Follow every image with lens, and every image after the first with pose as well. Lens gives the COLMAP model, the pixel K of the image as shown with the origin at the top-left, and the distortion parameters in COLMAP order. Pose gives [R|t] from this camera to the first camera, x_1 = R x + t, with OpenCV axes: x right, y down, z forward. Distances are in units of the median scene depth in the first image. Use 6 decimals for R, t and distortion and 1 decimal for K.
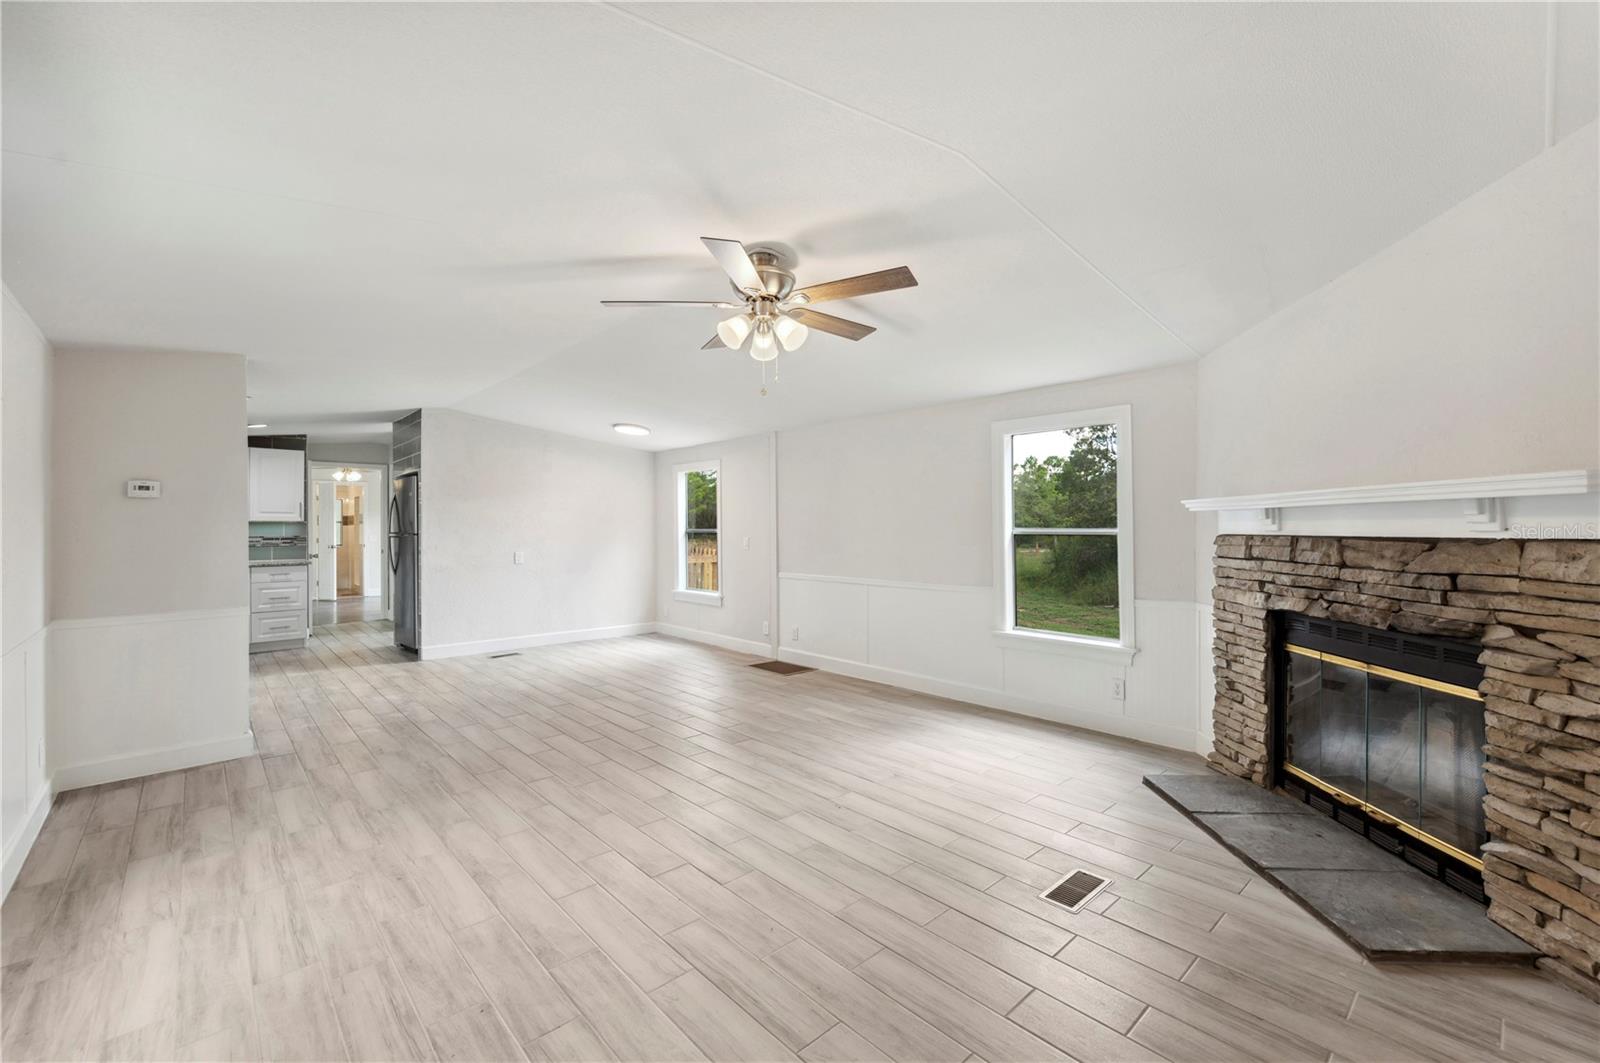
lens RADIAL K [[664.8, 0, 802.7], [0, 664.8, 536.9], [0, 0, 1]] dist [-0.001097, -0.000067]
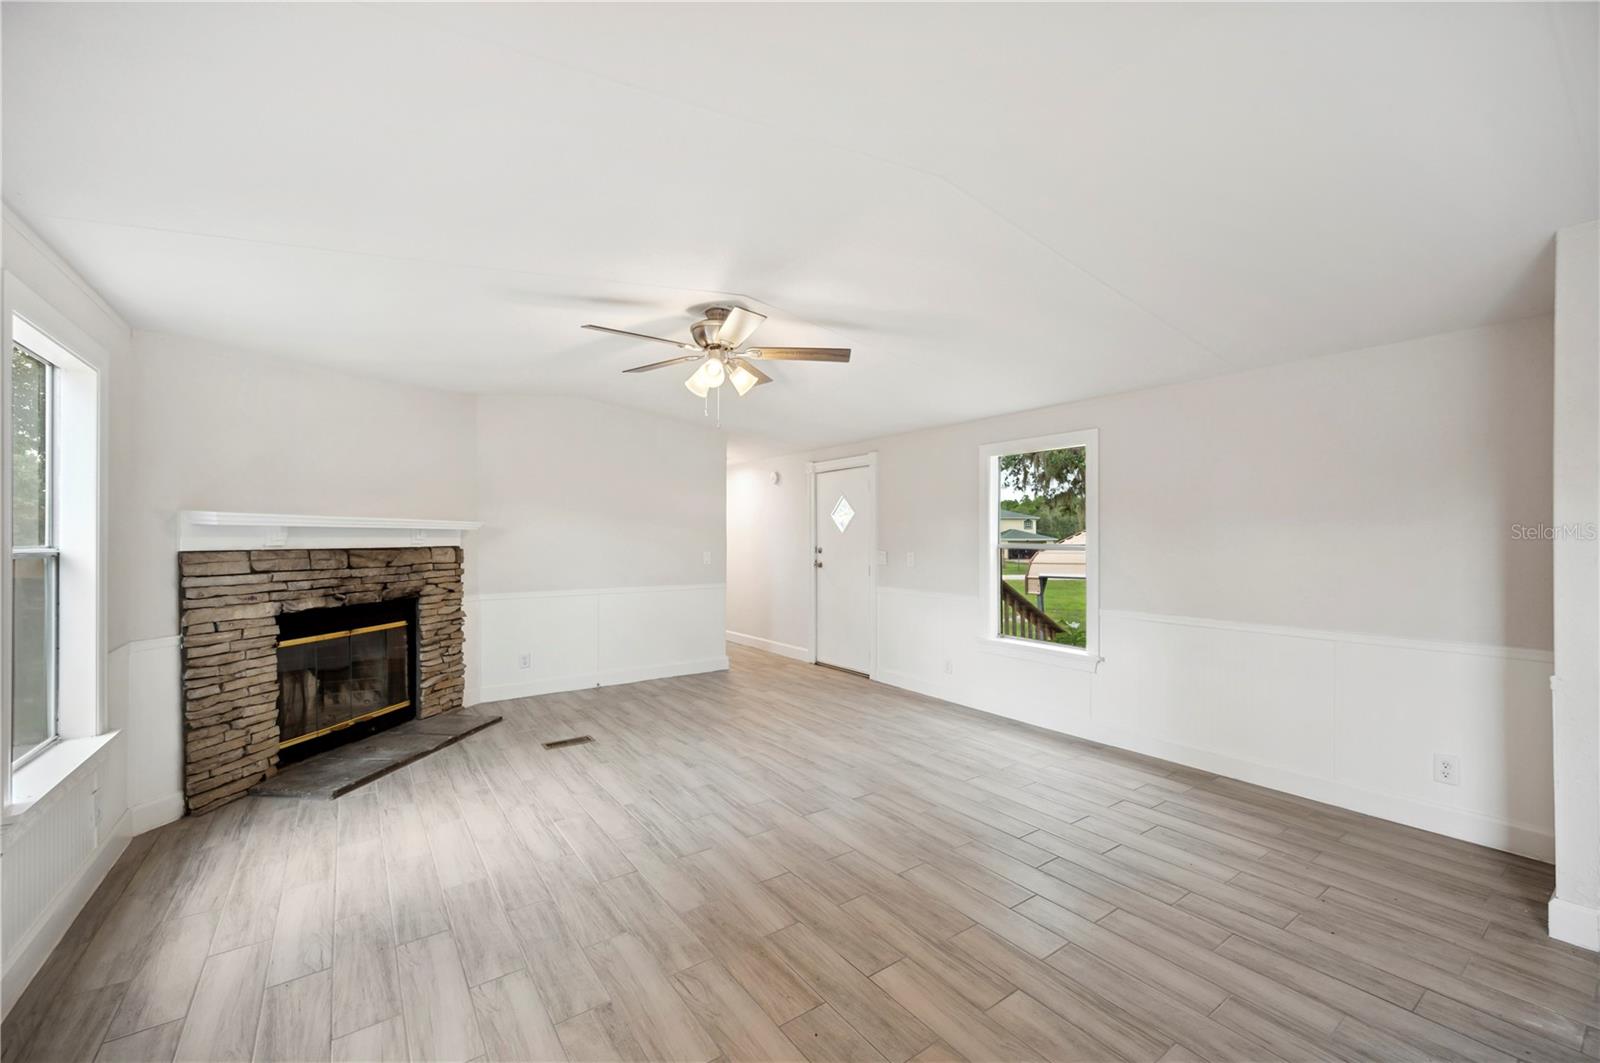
lens RADIAL K [[635.2, 0, 802.6], [0, 635.2, 536.6], [0, 0, 1]] dist [-0.001287, -0.000093]
pose [[-0.992569, 0.006655, 0.121503, -0.366201], [0.007953, 0.999916, 0.010193, -0.032910], [-0.121425, 0.011084, -0.992539, 2.237907]]
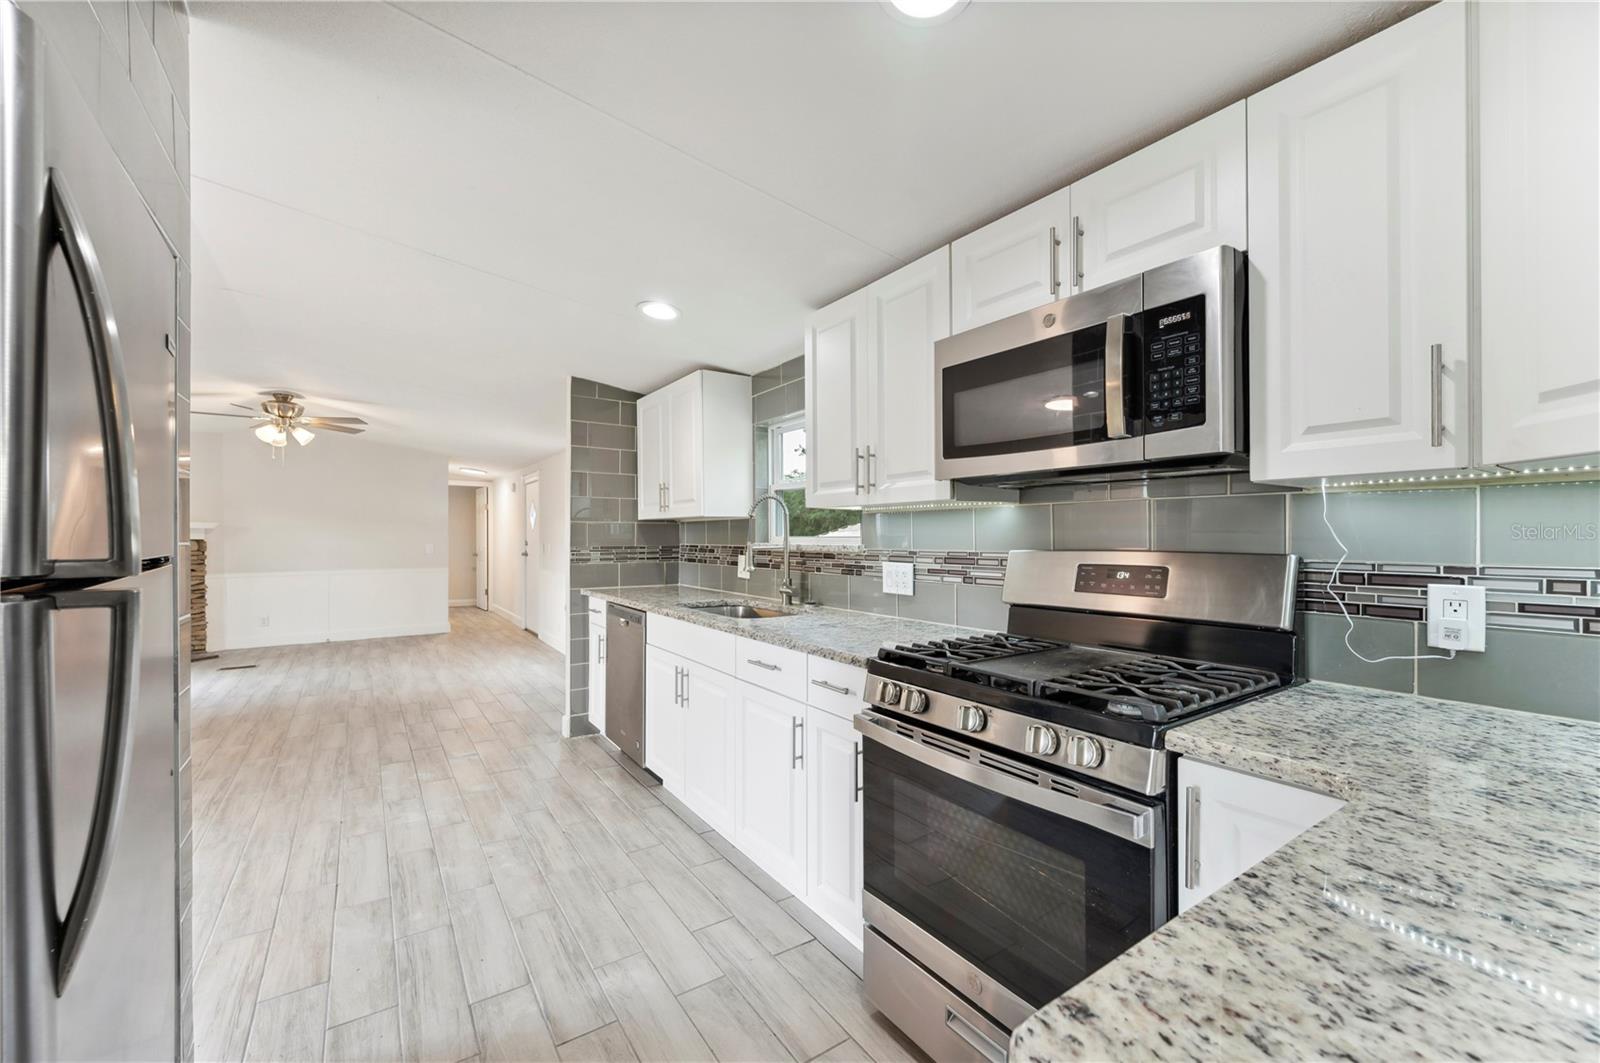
lens RADIAL K [[635.2, 0, 802.6], [0, 635.2, 536.6], [0, 0, 1]] dist [-0.001287, -0.000093]
pose [[-0.989651, 0.008767, 0.143228, -1.883116], [0.011955, 0.999699, 0.021414, -0.033876], [-0.142998, 0.022904, -0.989458, 2.755460]]
